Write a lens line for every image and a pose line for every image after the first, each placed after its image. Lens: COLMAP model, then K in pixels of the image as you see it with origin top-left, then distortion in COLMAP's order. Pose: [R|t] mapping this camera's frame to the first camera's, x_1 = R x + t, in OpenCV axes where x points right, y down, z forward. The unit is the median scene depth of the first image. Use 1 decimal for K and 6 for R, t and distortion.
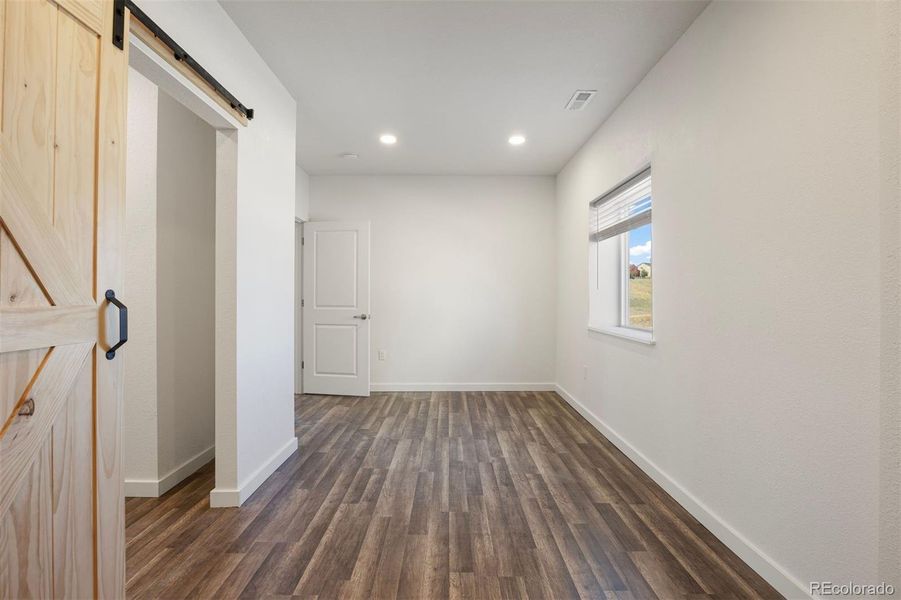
lens RADIAL K [[493.1, 0, 450.3], [0, 493.1, 297.3], [0, 0, 1]] dist [-0.000952, -0.000353]
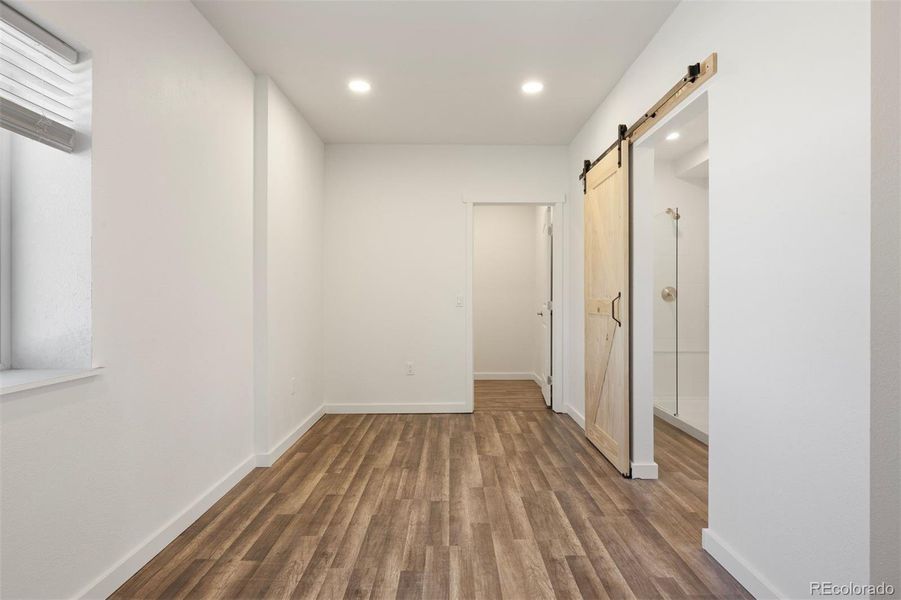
lens RADIAL K [[493.1, 0, 450.8], [0, 493.1, 298.6], [0, 0, 1]] dist [-0.000952, -0.000353]
pose [[-0.999995, -0.002887, 0.001114, -0.004781], [-0.002884, 0.999993, 0.002484, 0.007068], [-0.001121, 0.002481, -0.999996, 1.896112]]
